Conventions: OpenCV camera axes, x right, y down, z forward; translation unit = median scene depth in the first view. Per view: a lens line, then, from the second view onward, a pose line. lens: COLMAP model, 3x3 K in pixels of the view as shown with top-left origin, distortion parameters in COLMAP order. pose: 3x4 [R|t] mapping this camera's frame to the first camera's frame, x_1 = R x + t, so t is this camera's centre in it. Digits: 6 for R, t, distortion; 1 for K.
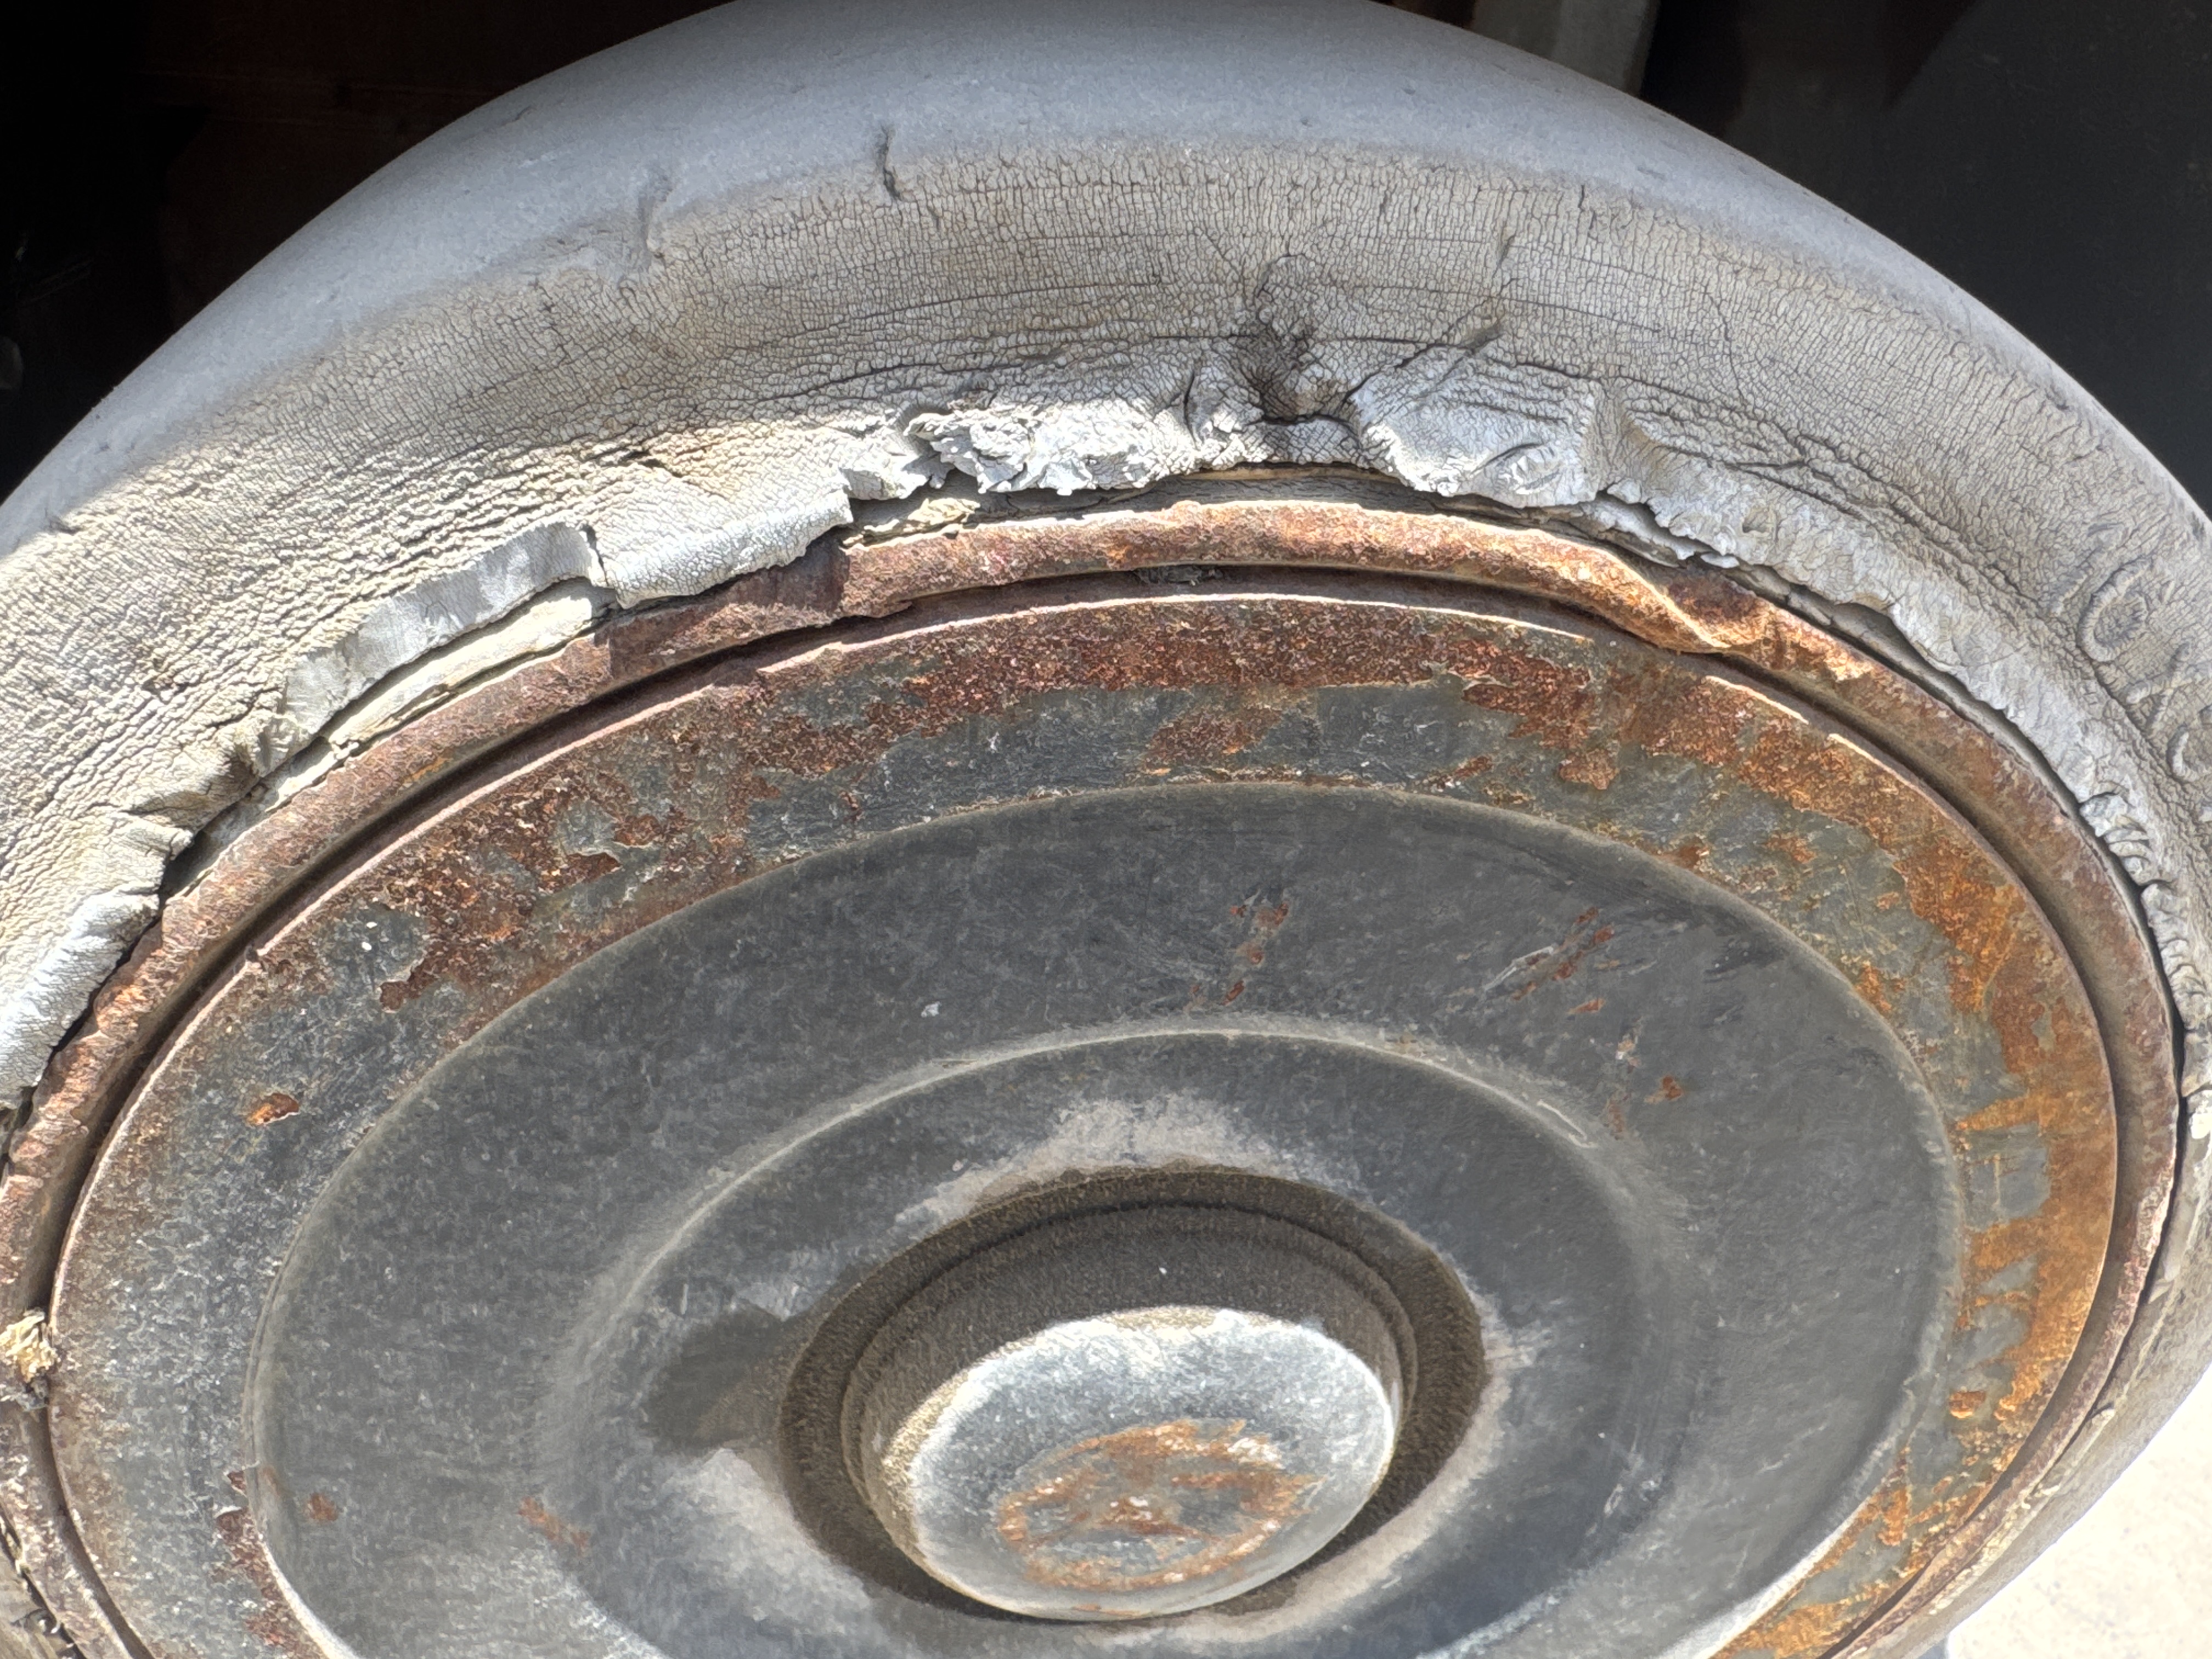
lens RADIAL K [[1594.9, 0, 1106.0], [0, 1594.9, 829.5], [0, 0, 1]] dist [-0.003407, 0.001354]
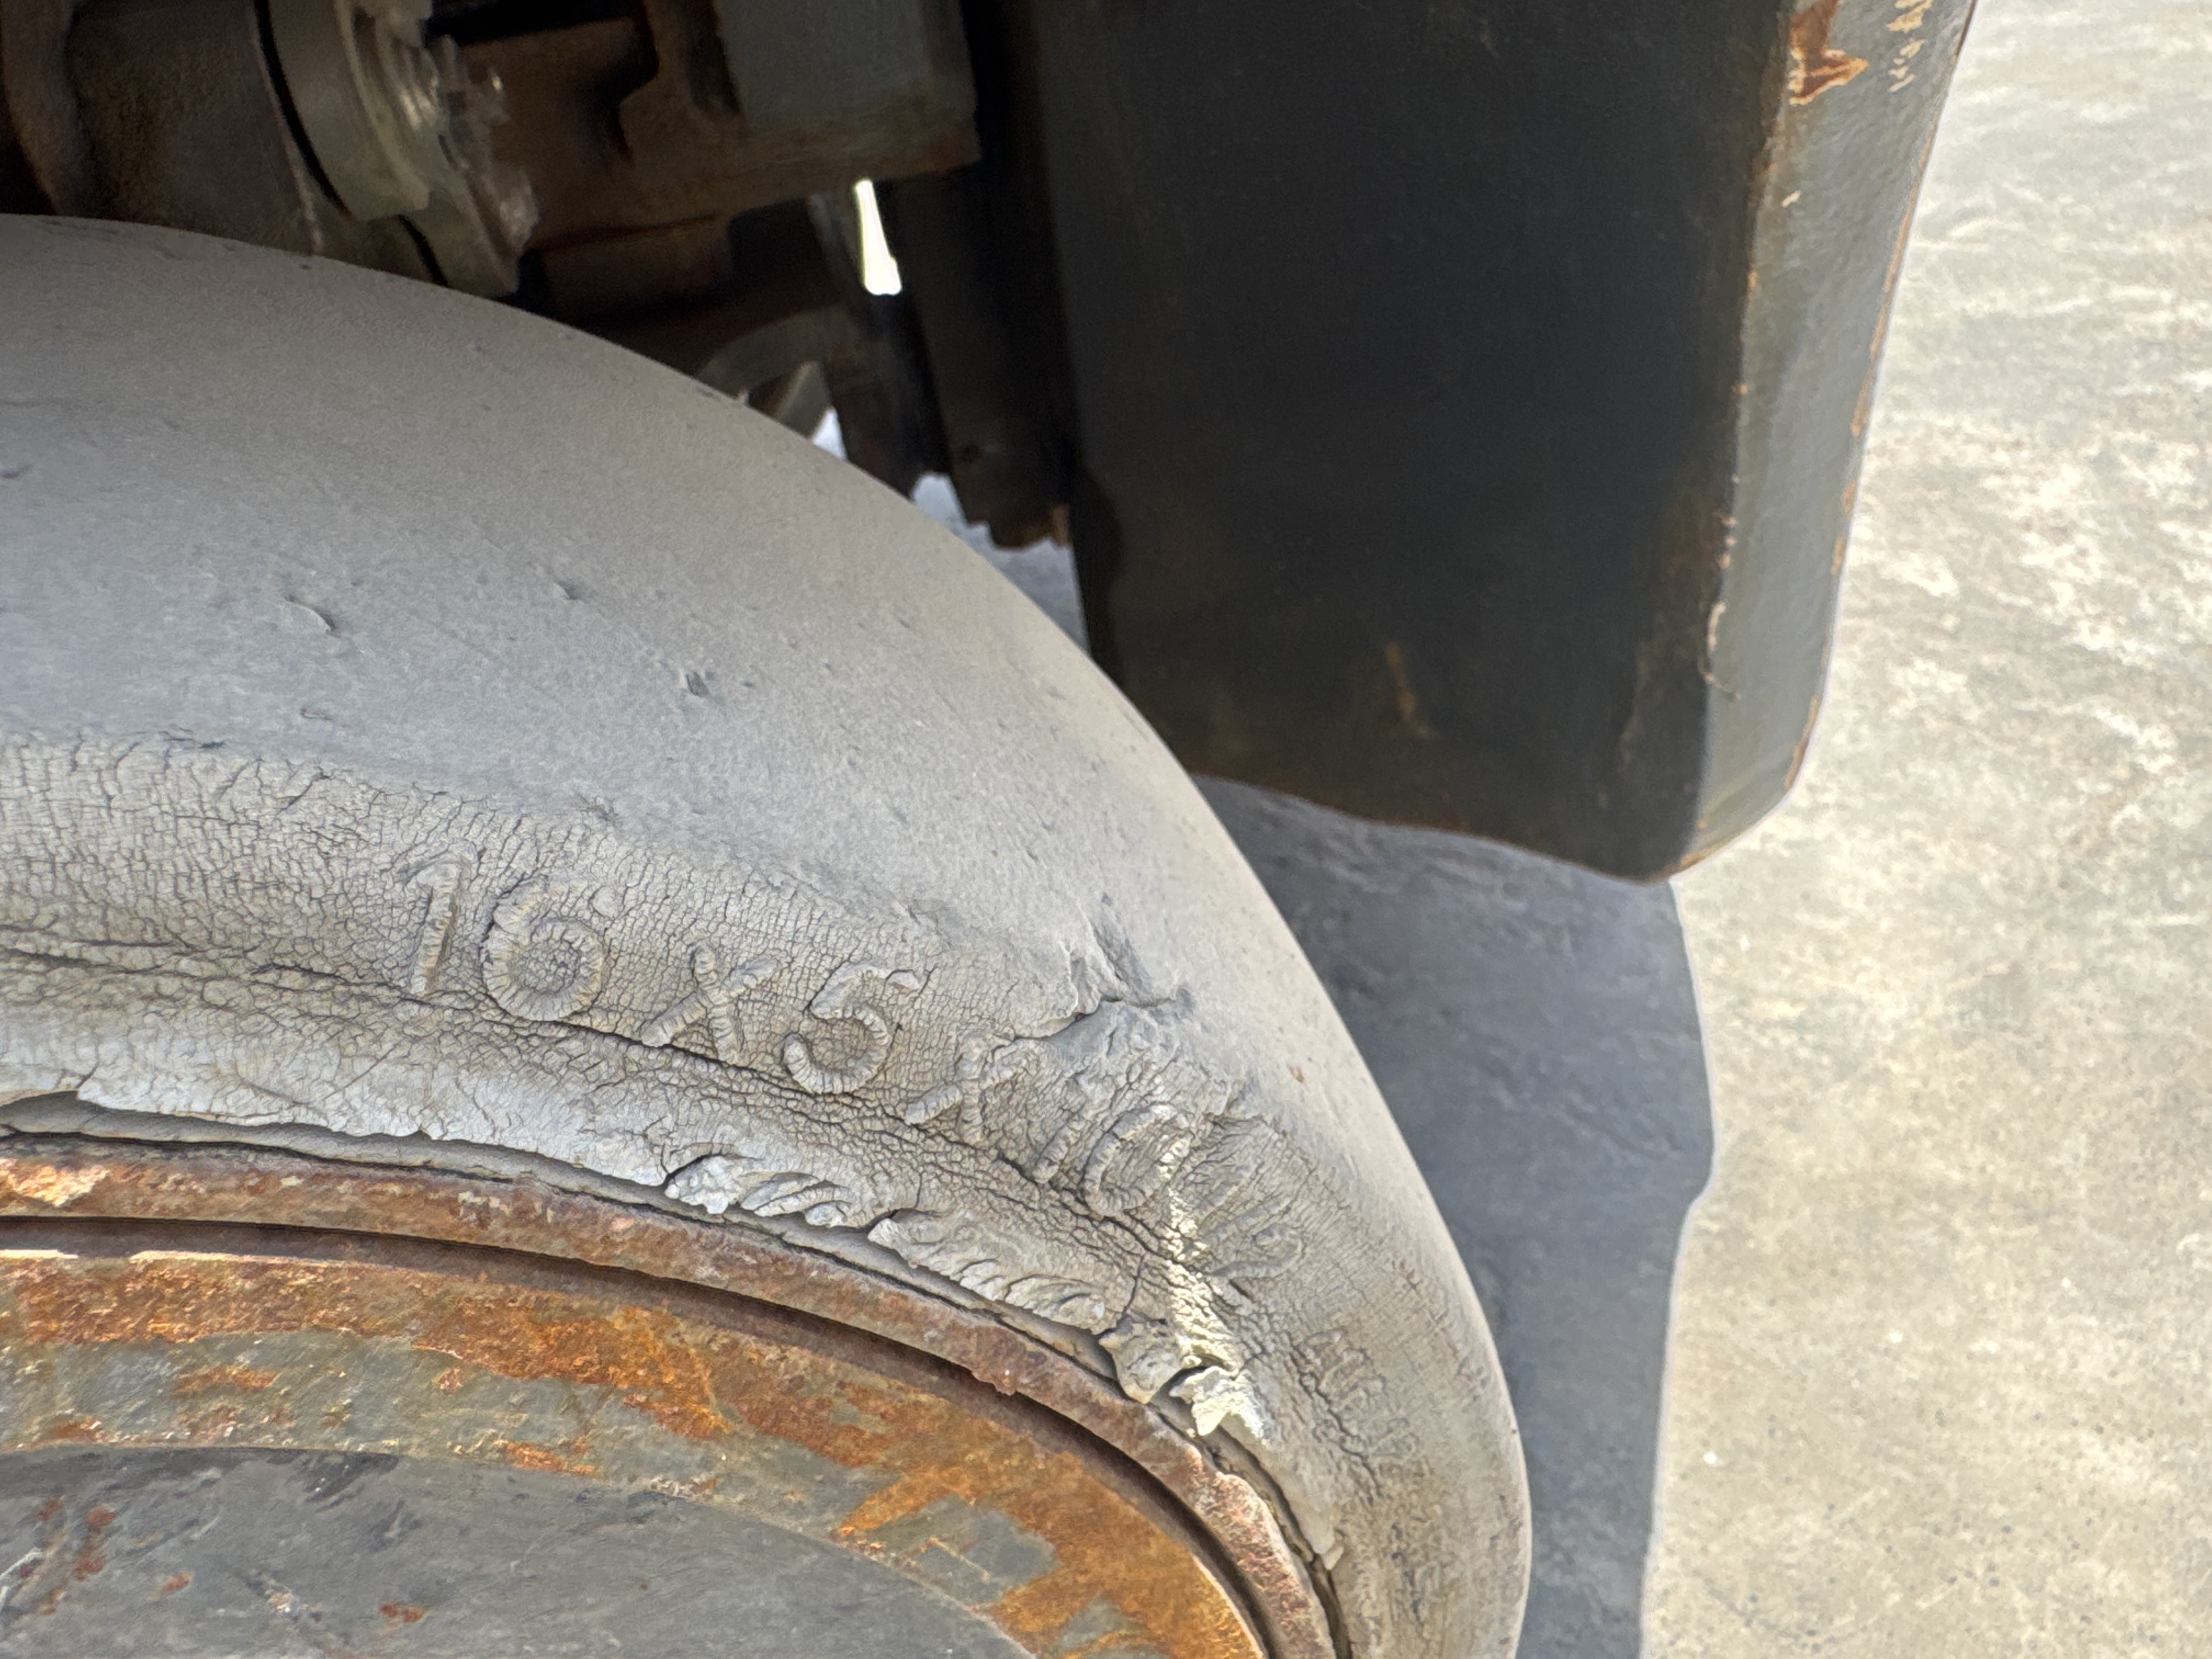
lens RADIAL K [[1563.1, 0, 1106.0], [0, 1563.1, 829.5], [0, 0, 1]] dist [-0.002600, -0.001089]
pose [[0.965150, -0.261453, -0.011346, 0.937435], [0.261668, 0.964798, 0.026370, -0.148385], [0.004052, -0.028420, 0.999588, 0.348095]]
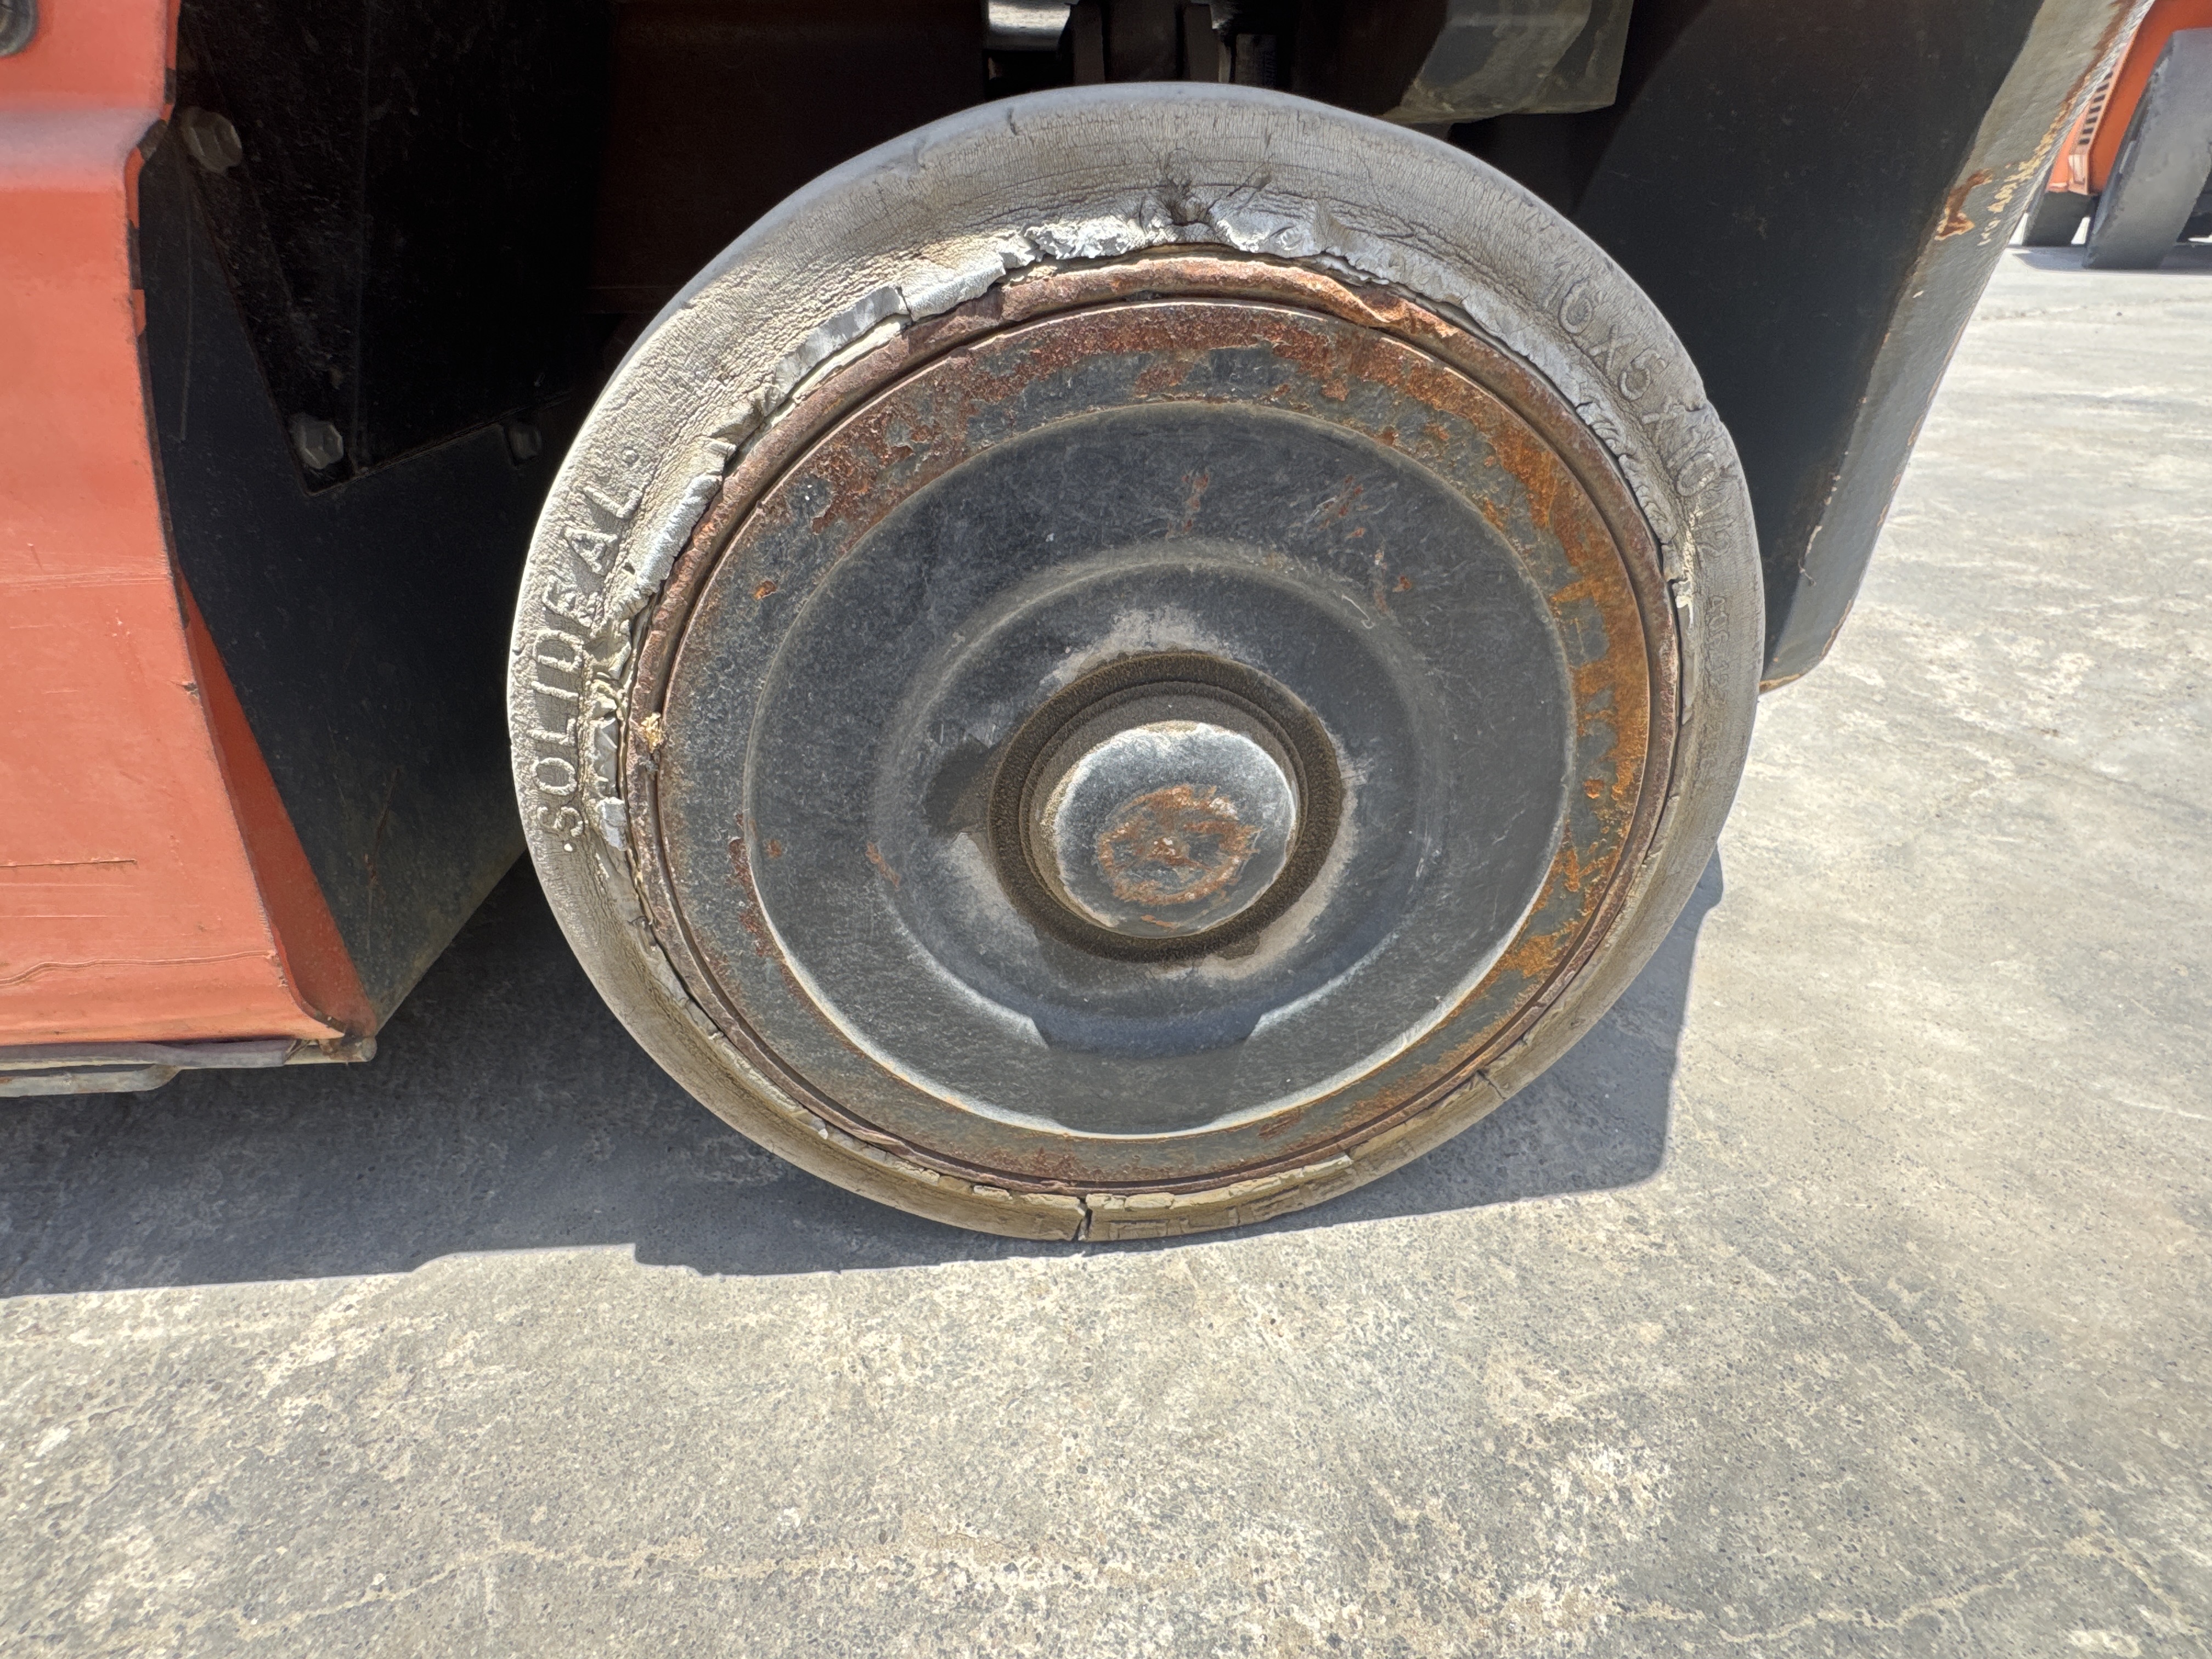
lens RADIAL K [[1112.9, 0, 1106.0], [0, 1112.9, 829.5], [0, 0, 1]] dist [0.002289, 0.000340]
pose [[0.996451, -0.063810, -0.054901, 0.028666], [0.060937, 0.996760, -0.052492, 0.653433], [0.058073, 0.048960, 0.997111, -0.560396]]
